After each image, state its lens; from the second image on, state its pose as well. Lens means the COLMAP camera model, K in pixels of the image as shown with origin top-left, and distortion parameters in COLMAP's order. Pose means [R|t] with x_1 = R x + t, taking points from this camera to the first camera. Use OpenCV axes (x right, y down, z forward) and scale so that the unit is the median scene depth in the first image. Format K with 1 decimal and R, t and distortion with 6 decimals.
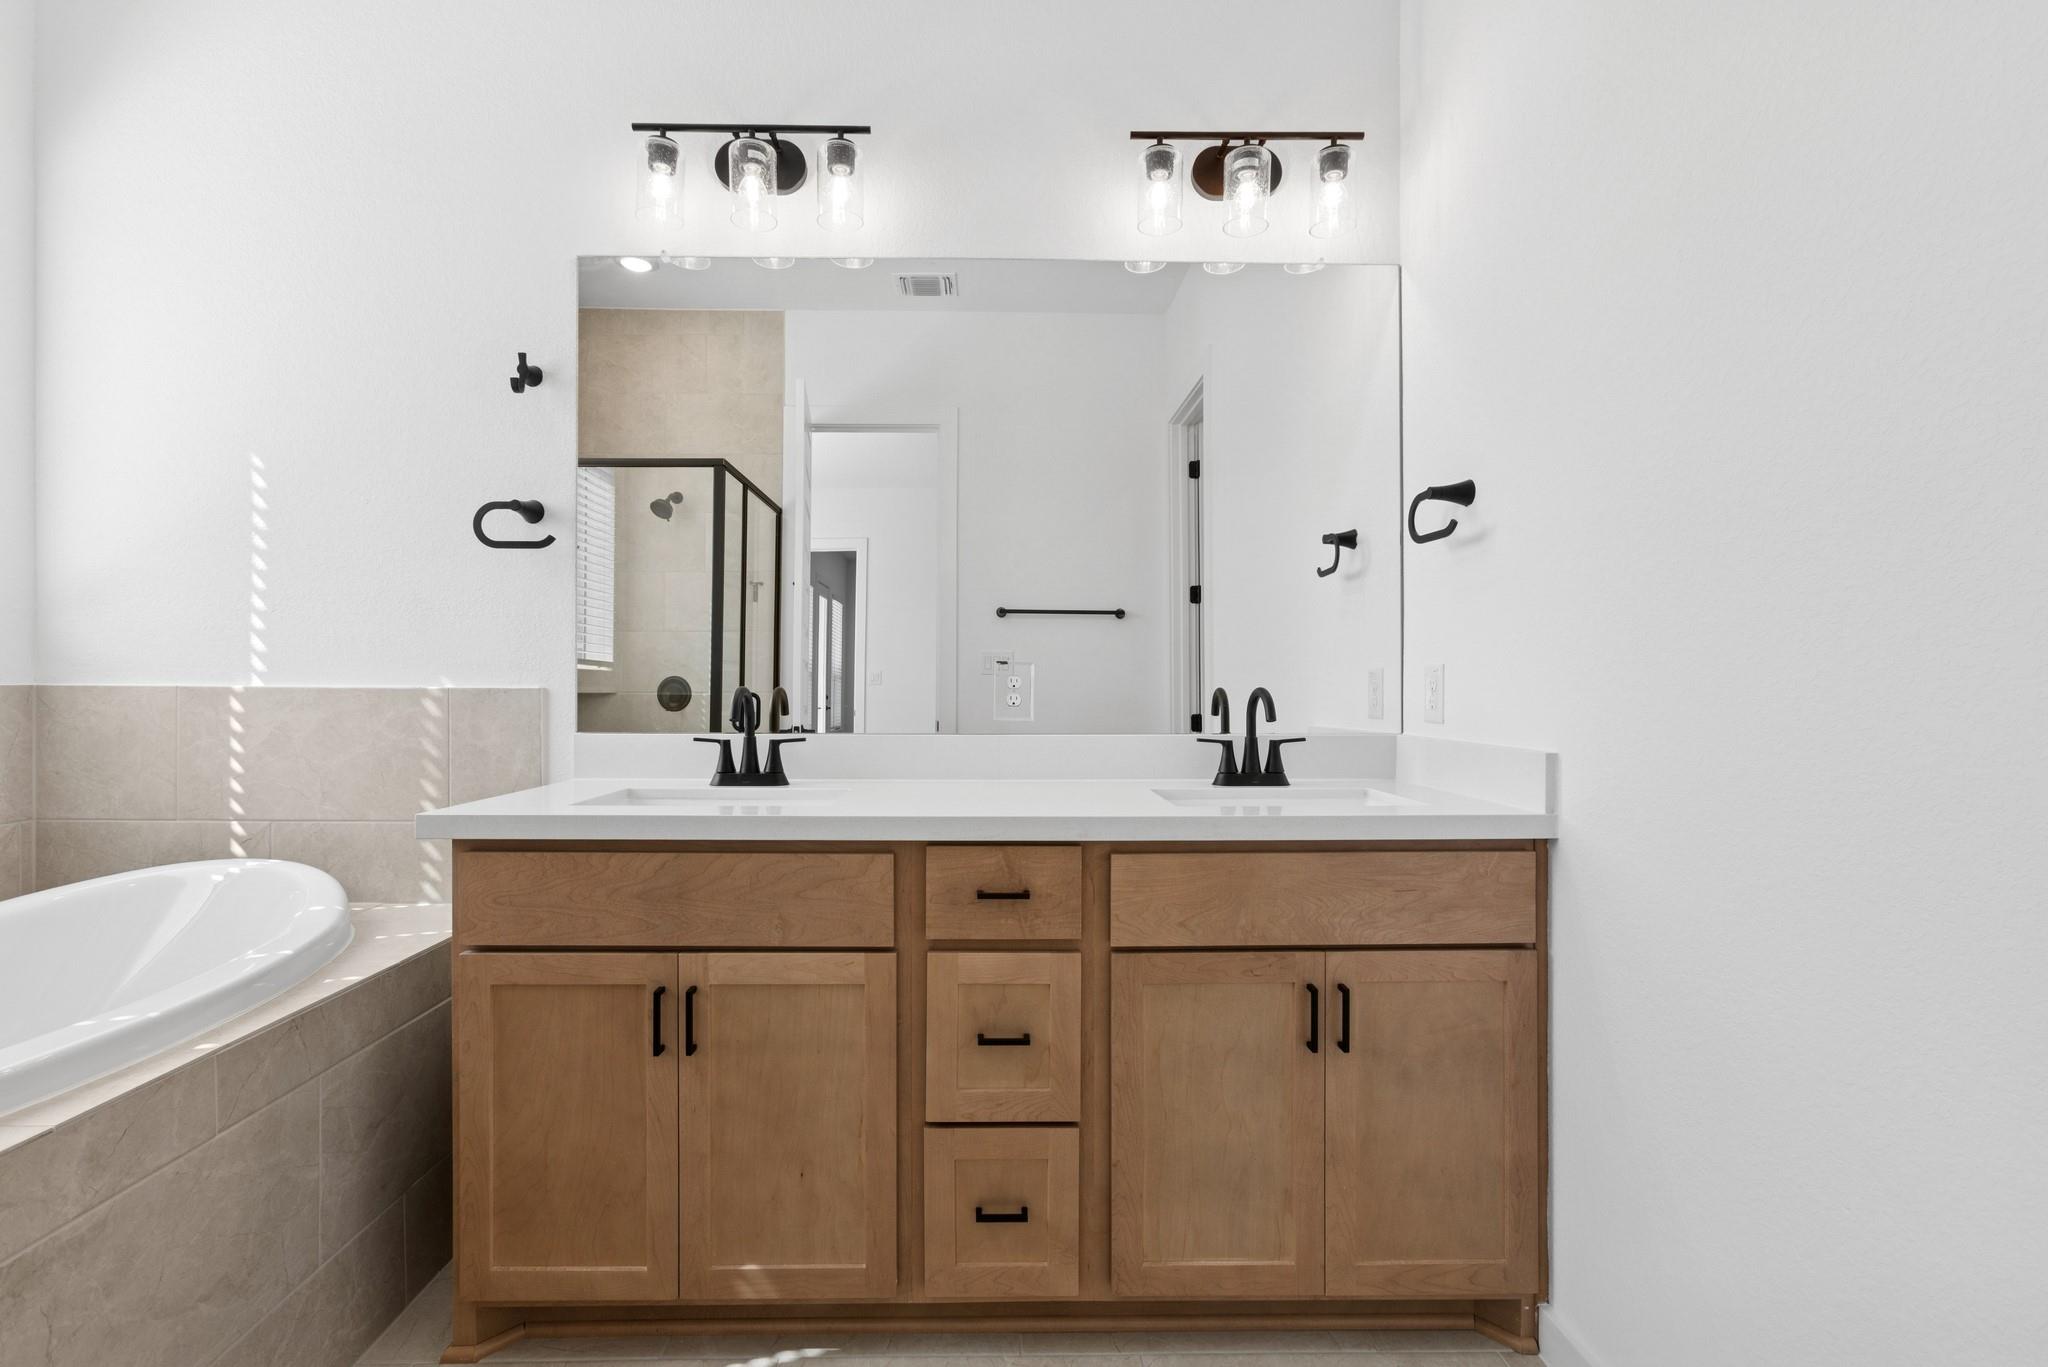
lens RADIAL K [[909.0, 0, 1010.3], [0, 909.0, 684.5], [0, 0, 1]] dist [-0.020805, 0.016981]
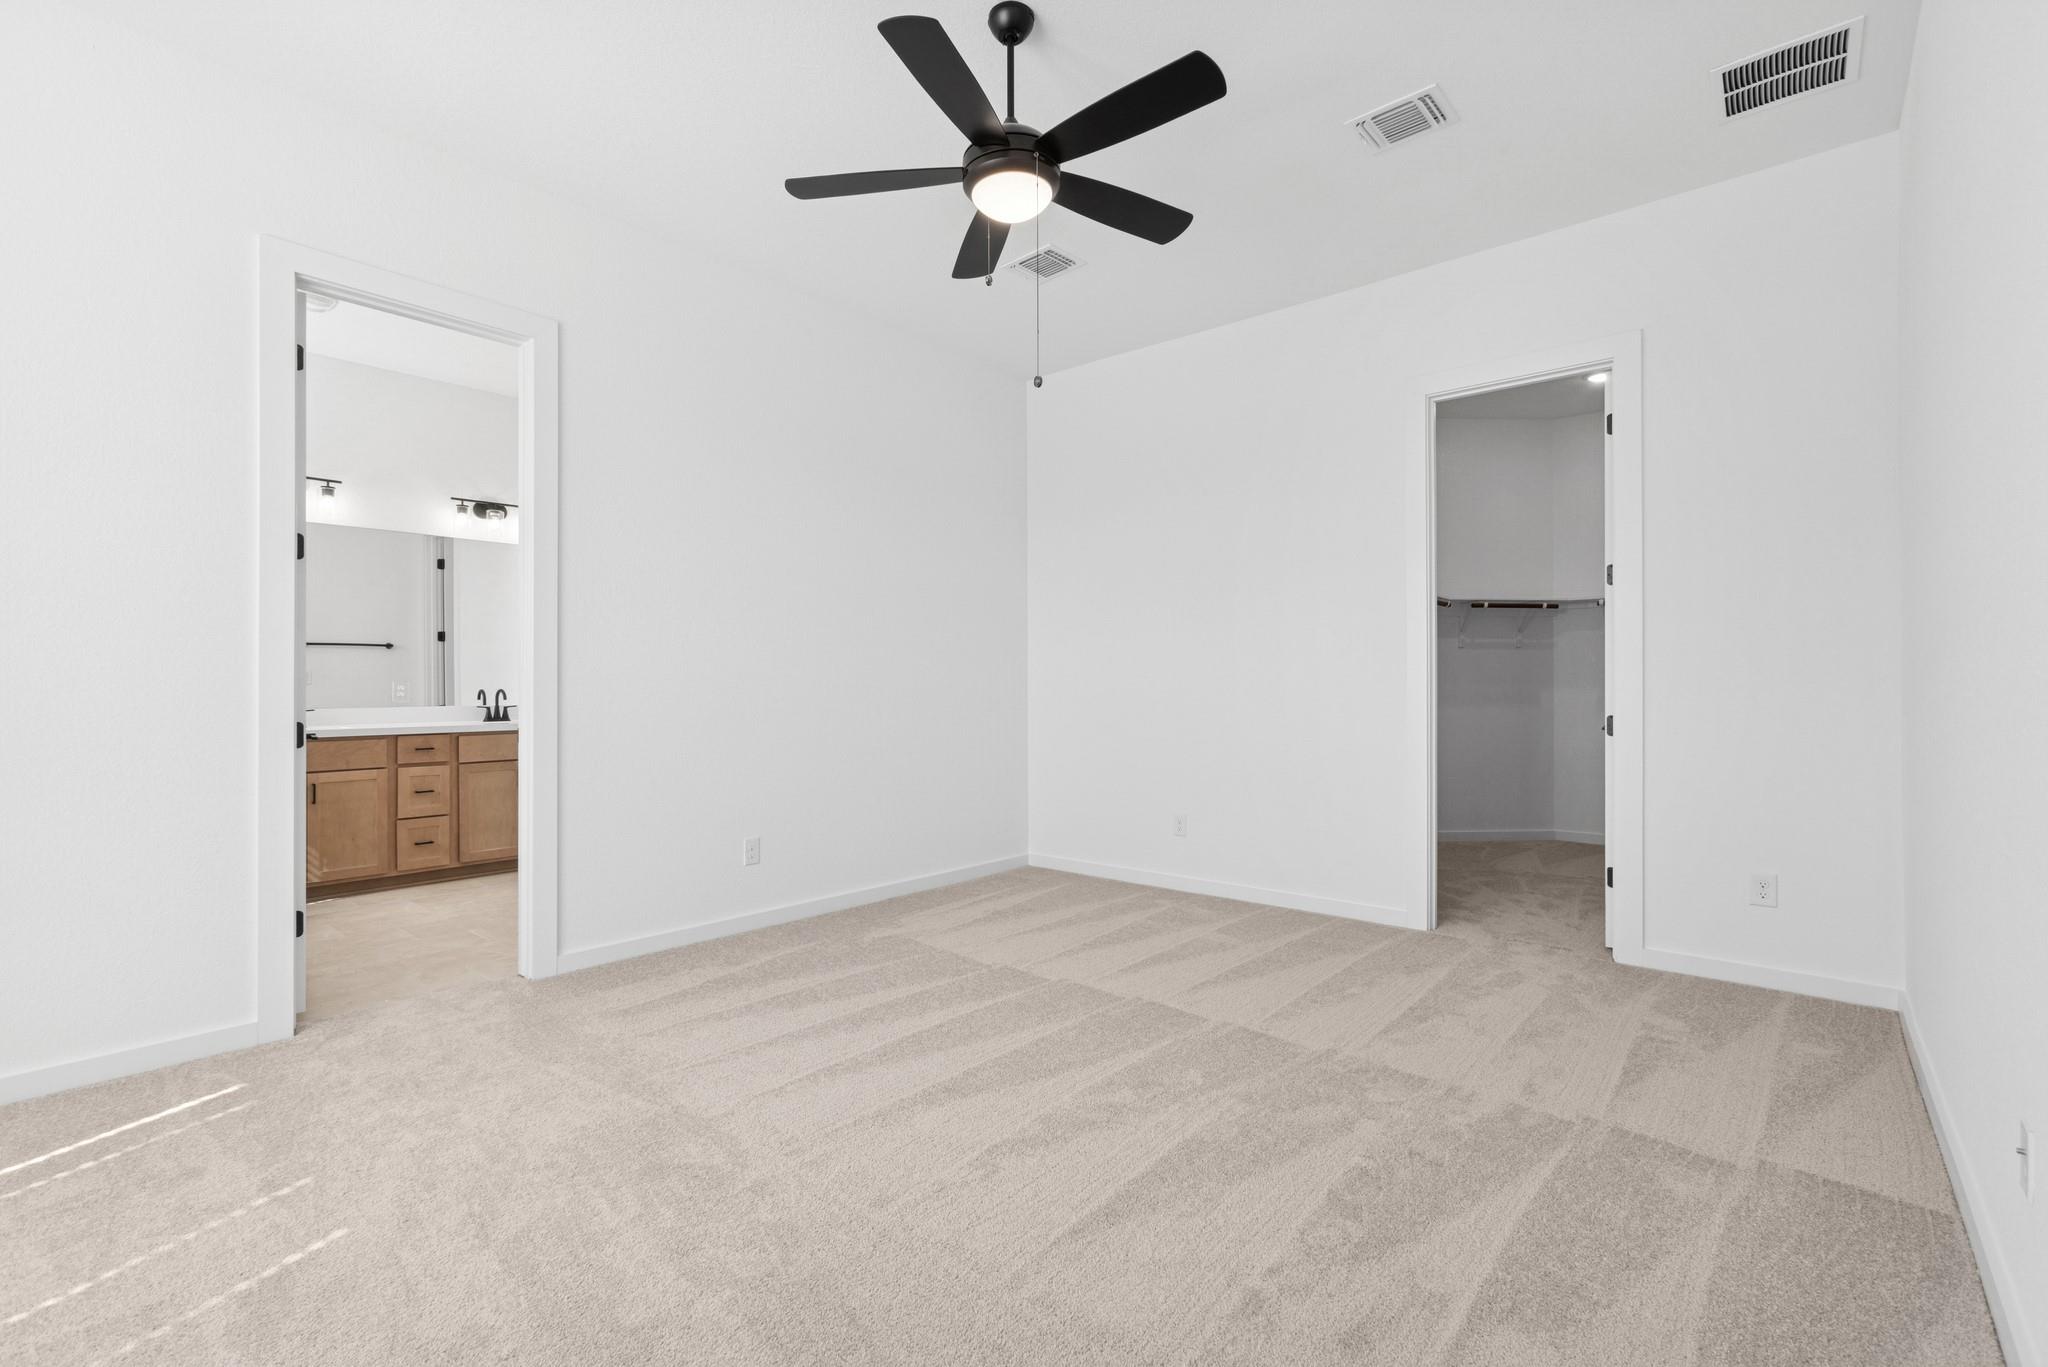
lens RADIAL K [[909.0, 0, 1010.3], [0, 909.0, 684.5], [0, 0, 1]] dist [-0.020805, 0.016981]
pose [[0.674700, -0.006509, 0.738063, -1.031419], [0.008867, 0.999960, 0.000713, 0.002601], [-0.738038, 0.006063, 0.674731, -2.941199]]
